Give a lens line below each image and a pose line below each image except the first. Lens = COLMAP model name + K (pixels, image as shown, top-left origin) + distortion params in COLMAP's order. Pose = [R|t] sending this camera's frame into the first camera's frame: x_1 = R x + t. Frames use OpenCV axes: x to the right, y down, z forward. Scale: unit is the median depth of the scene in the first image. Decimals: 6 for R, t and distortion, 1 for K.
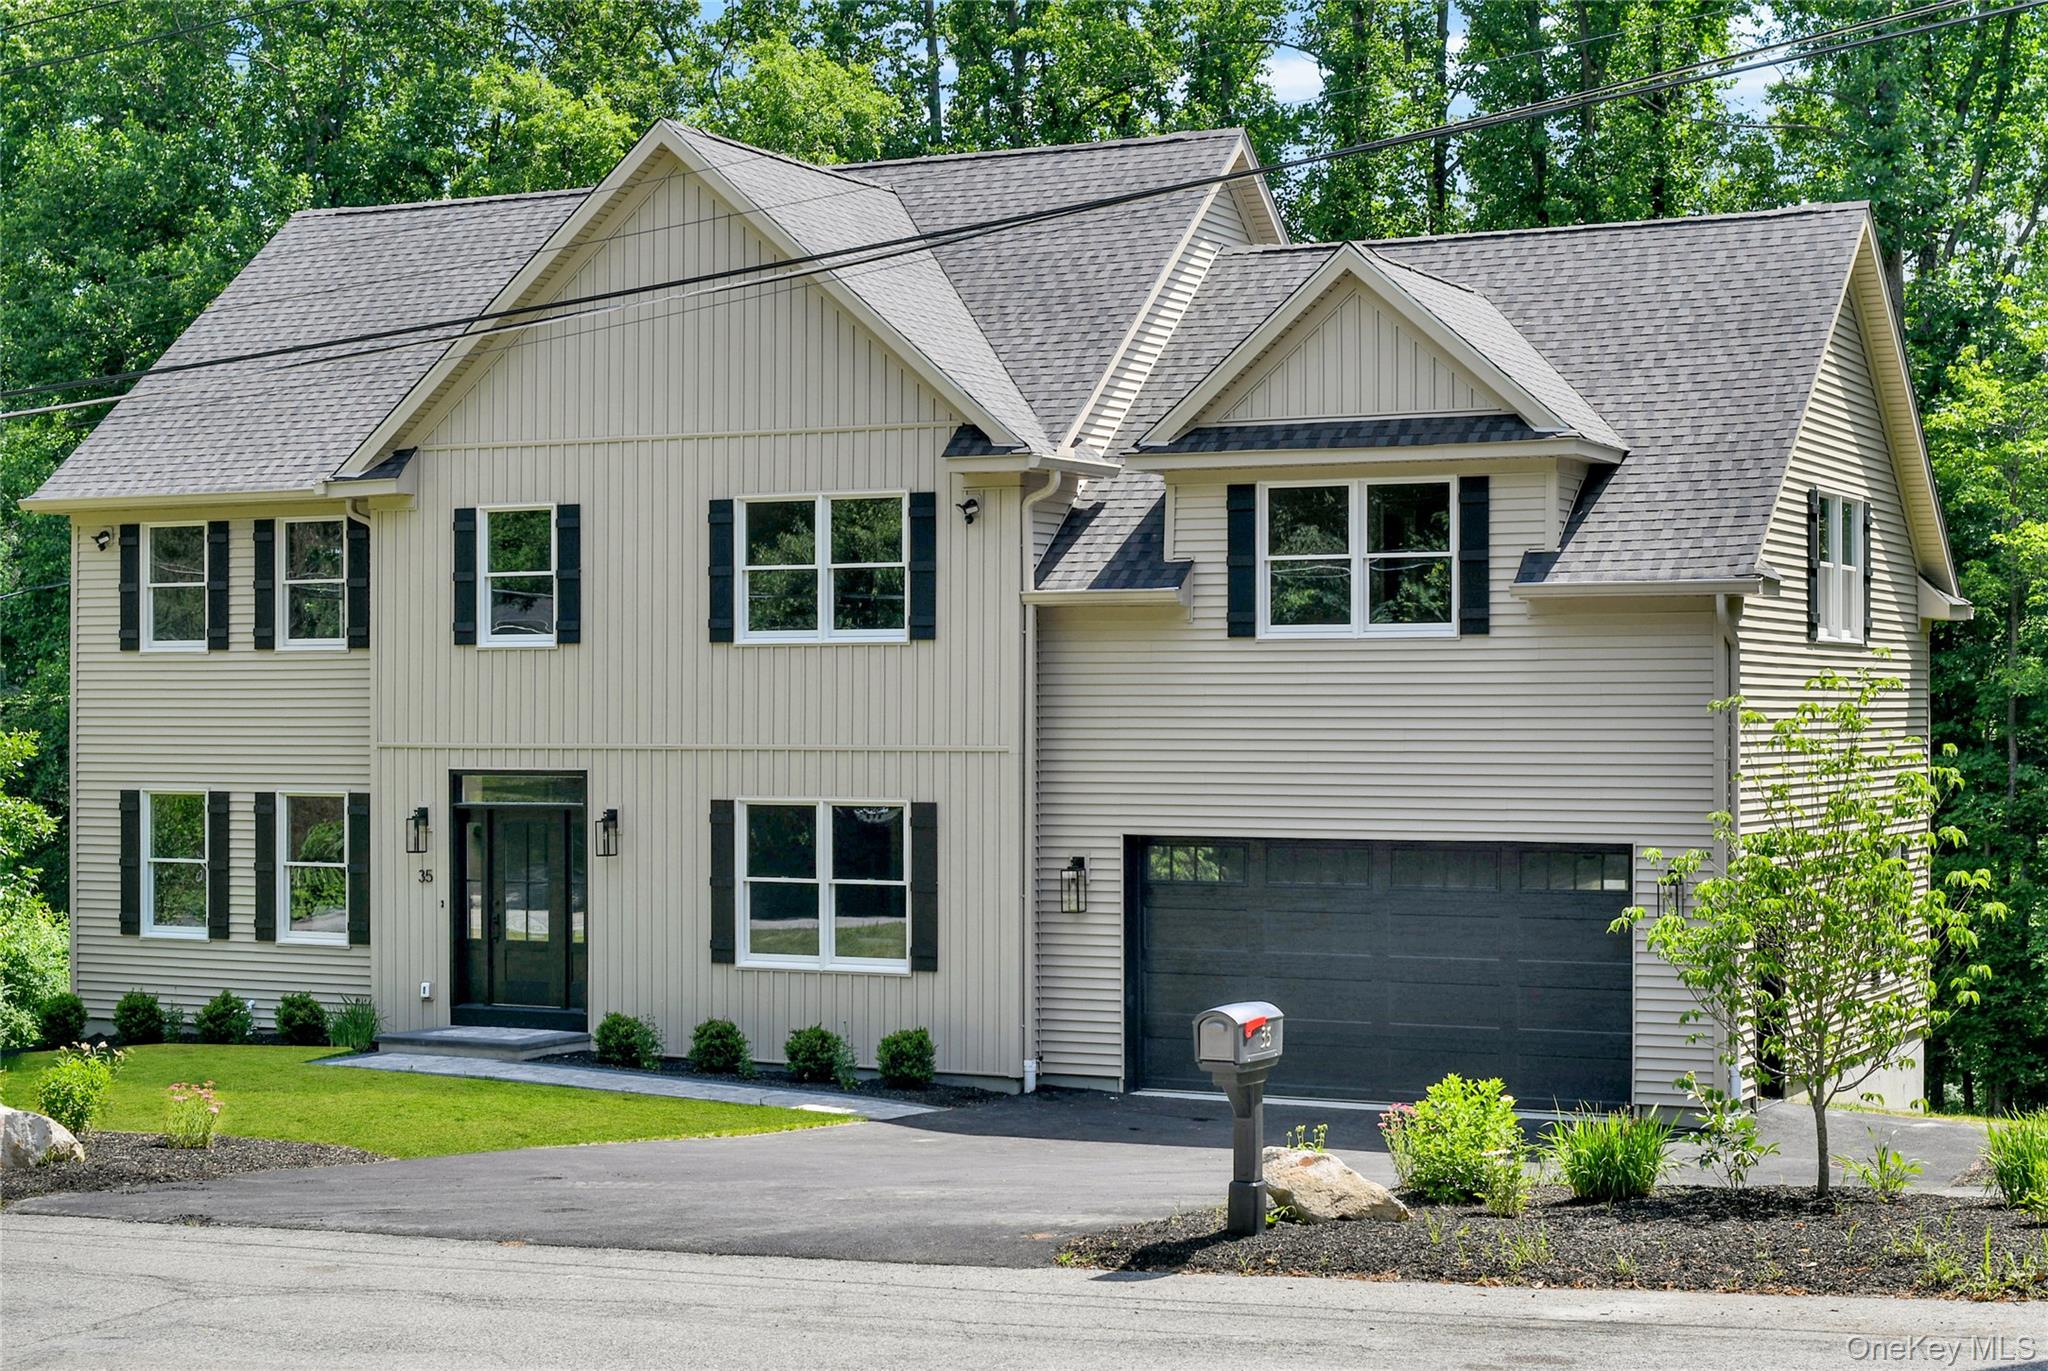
lens RADIAL K [[3098.8, 0, 1024.0], [0, 3098.8, 685.5], [0, 0, 1]] dist [-0.211486, 0.017960]
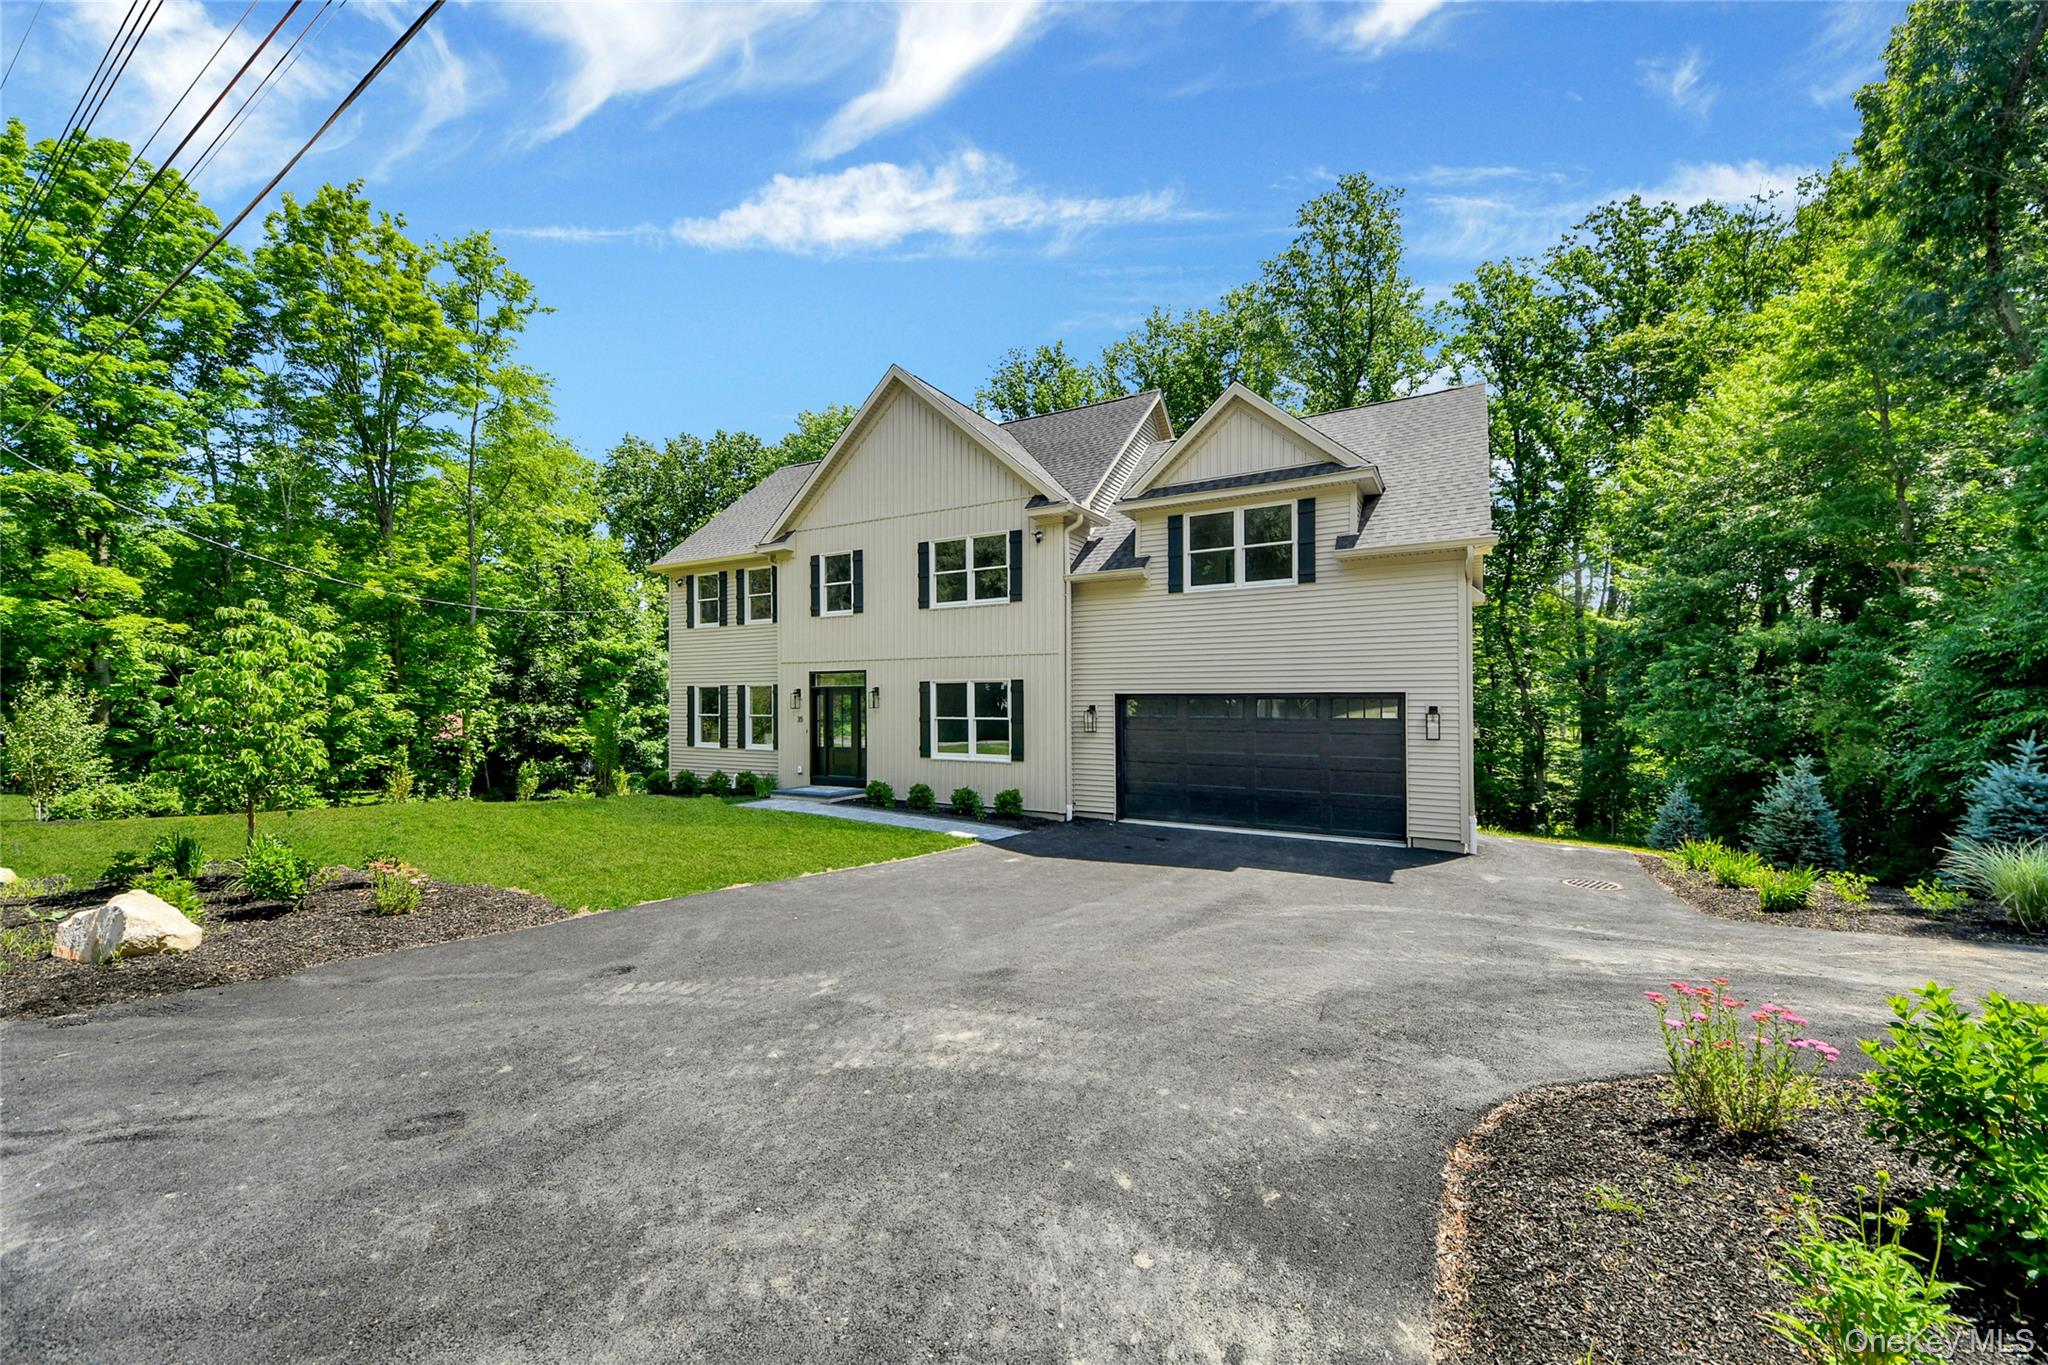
lens RADIAL K [[732.5, 0, 1024.0], [0, 732.5, 682.5], [0, 0, 1]] dist [0.000337, -0.000022]
pose [[0.999045, -0.004495, -0.043470, -0.006306], [0.004201, 0.999968, -0.006863, 0.042500], [0.043500, 0.006674, 0.999031, 0.501370]]
